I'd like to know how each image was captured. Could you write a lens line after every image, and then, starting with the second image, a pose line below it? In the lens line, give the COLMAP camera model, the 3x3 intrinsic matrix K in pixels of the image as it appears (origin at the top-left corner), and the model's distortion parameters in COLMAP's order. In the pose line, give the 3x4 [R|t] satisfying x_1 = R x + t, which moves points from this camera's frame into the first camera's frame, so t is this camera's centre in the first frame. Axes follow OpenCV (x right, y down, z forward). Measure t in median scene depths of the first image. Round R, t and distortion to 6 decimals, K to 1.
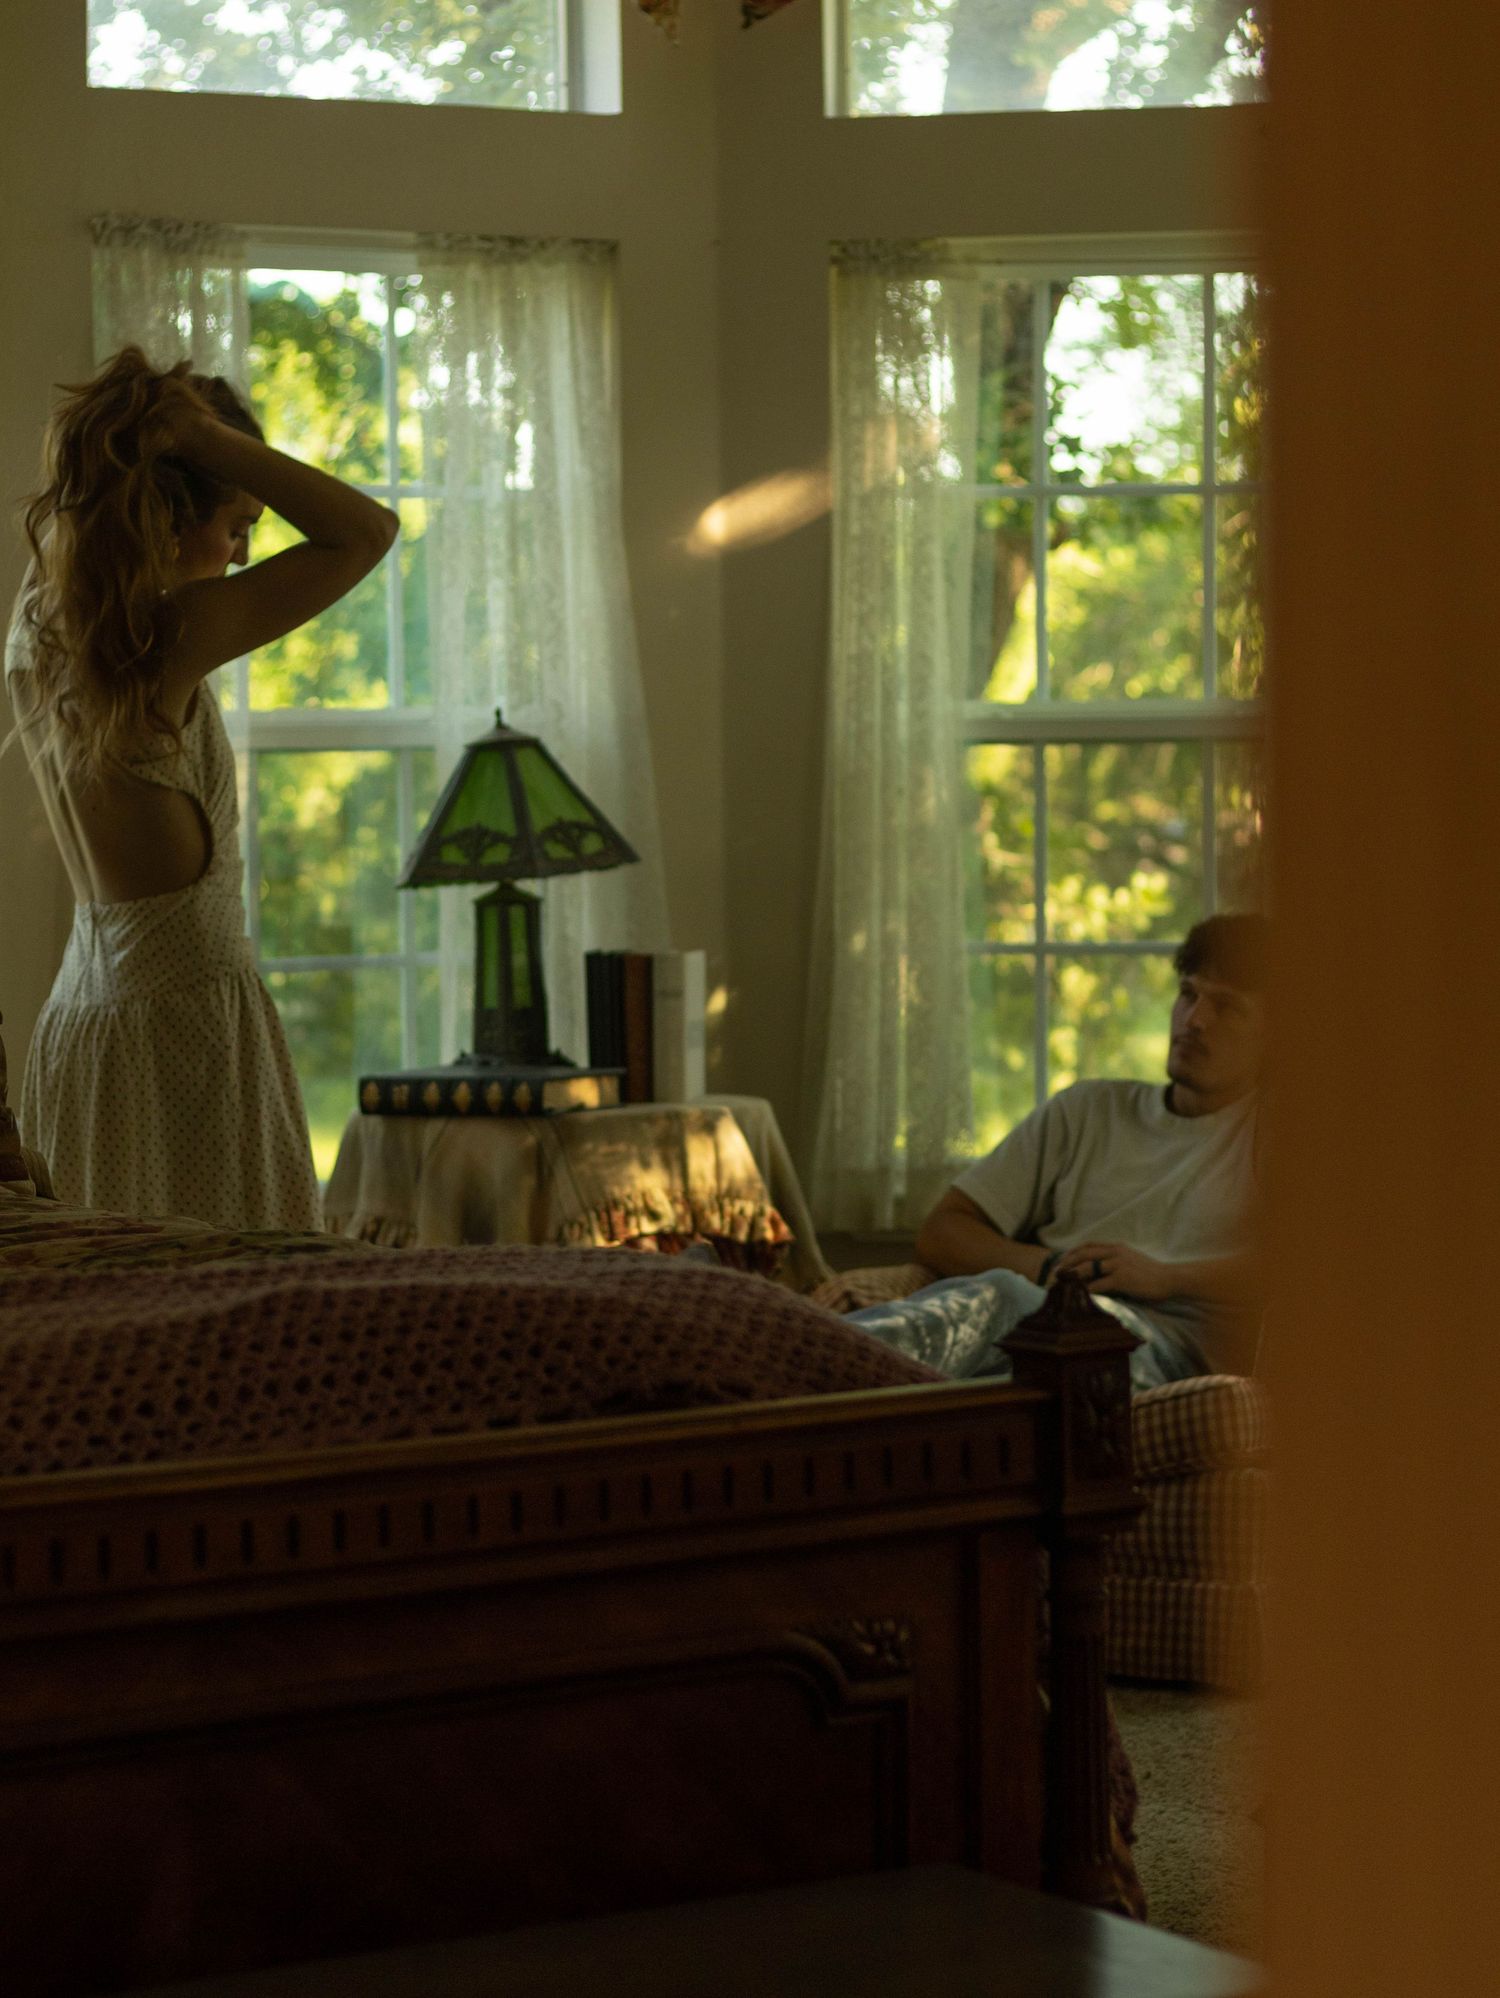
lens RADIAL K [[5010.3, 0, 752.6], [0, 5010.3, 1003.0], [0, 0, 1]] dist [-0.001004, 0.000000]
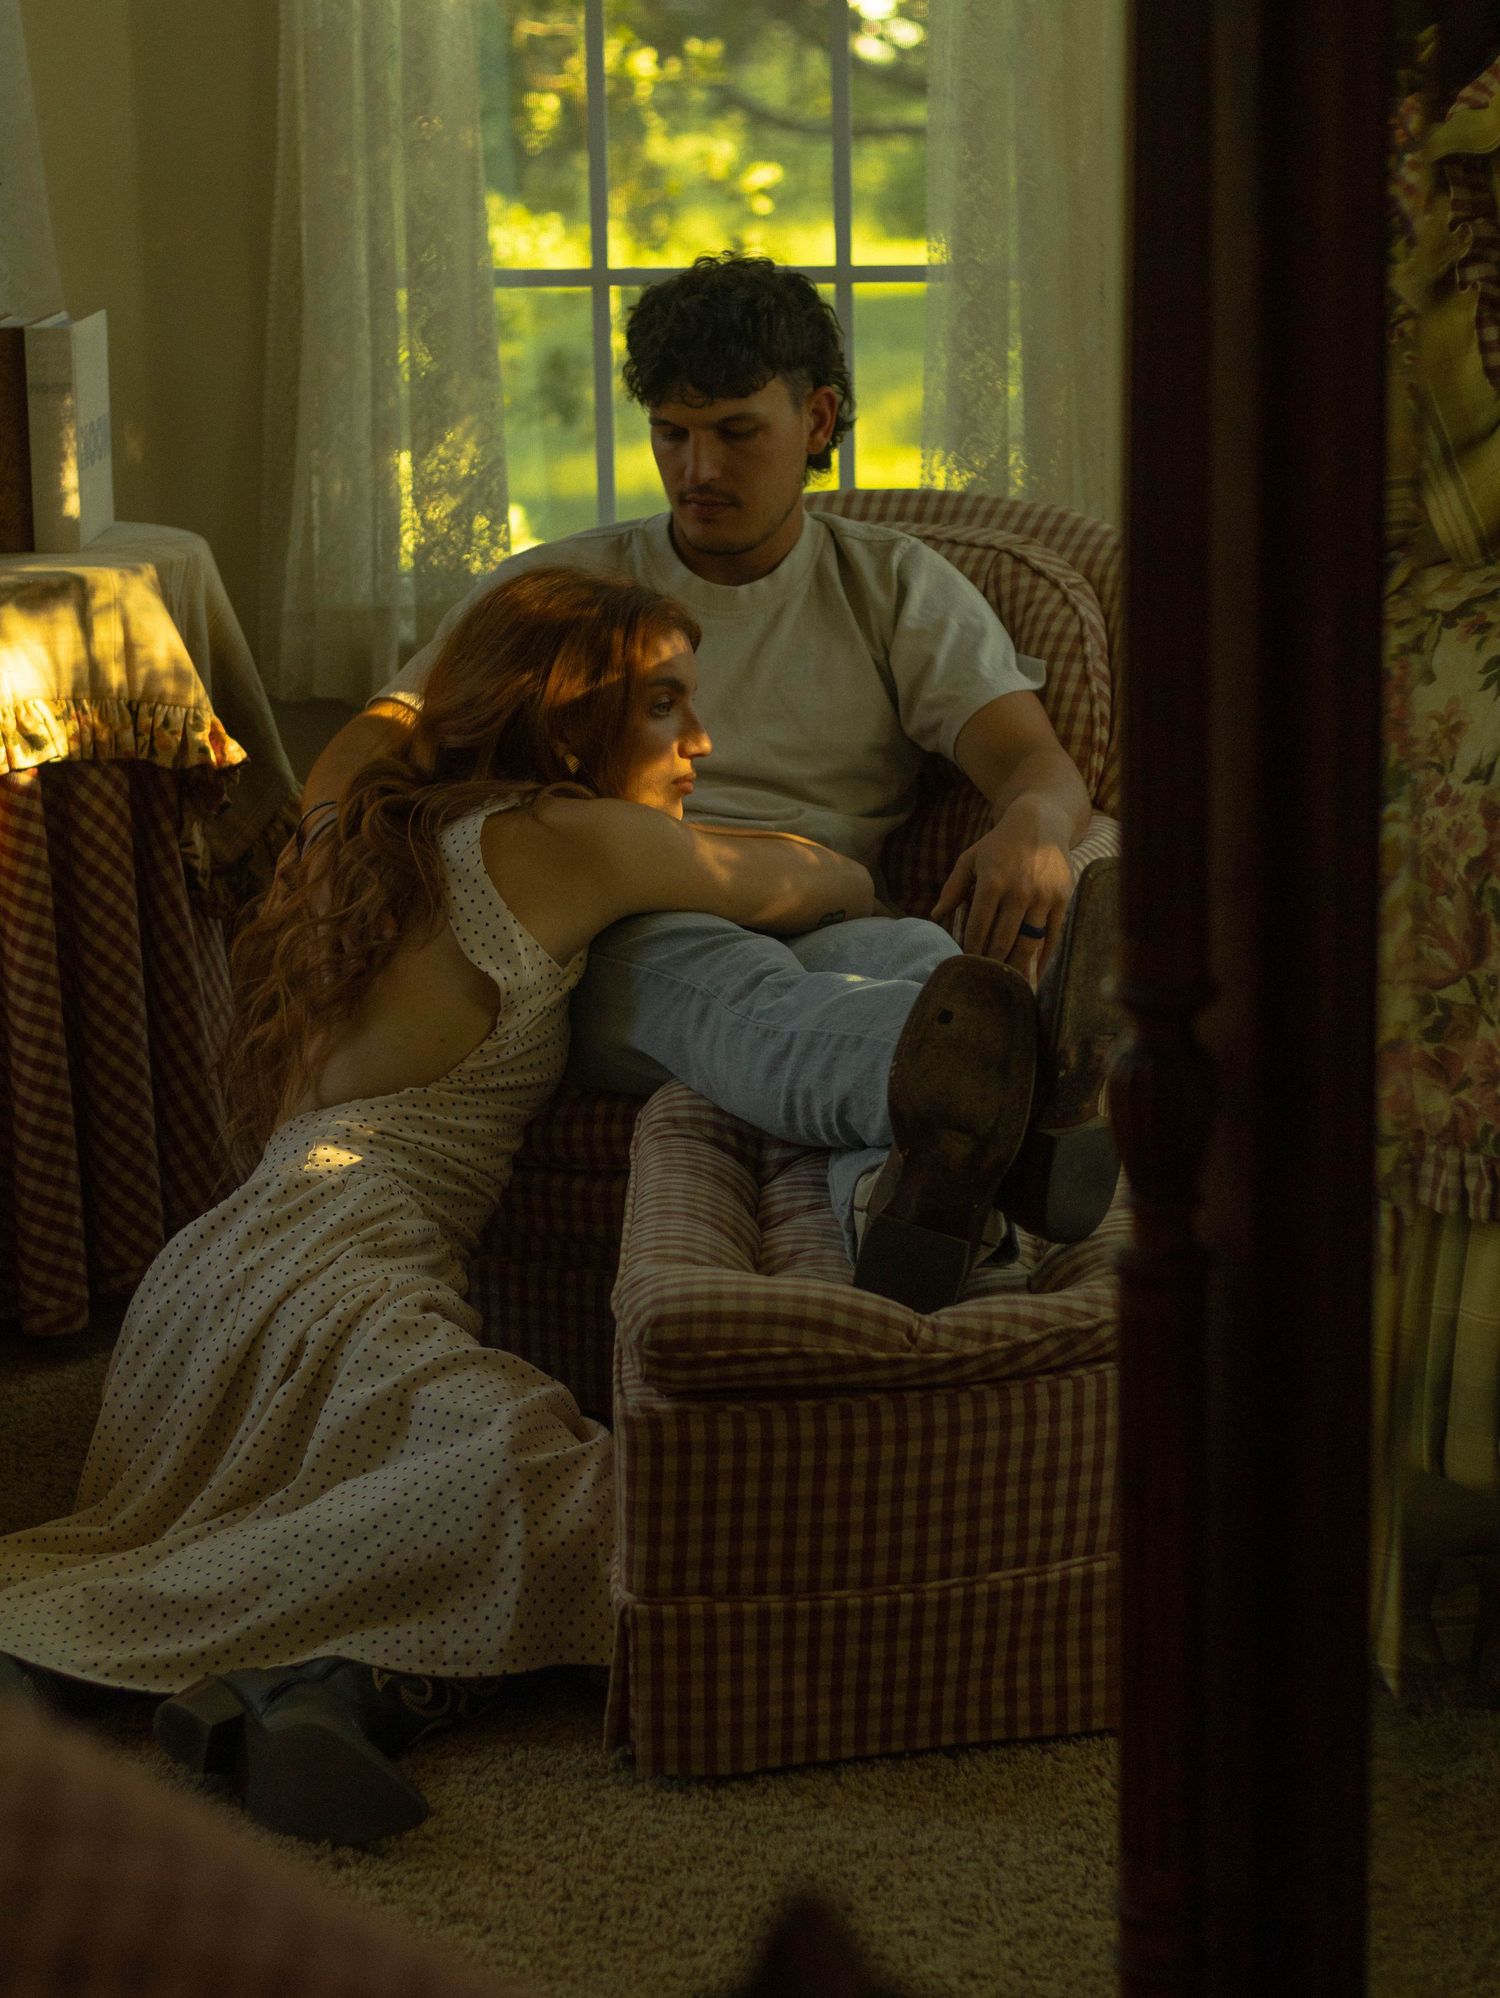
lens RADIAL K [[5010.3, 0, 753.0], [0, 5010.3, 1002.5], [0, 0, 1]] dist [-0.001004, 0.000000]
pose [[0.995529, -0.032660, 0.088634, 0.014619], [0.016524, 0.984071, 0.177008, -0.037332], [-0.093003, -0.174752, 0.980210, 0.320719]]
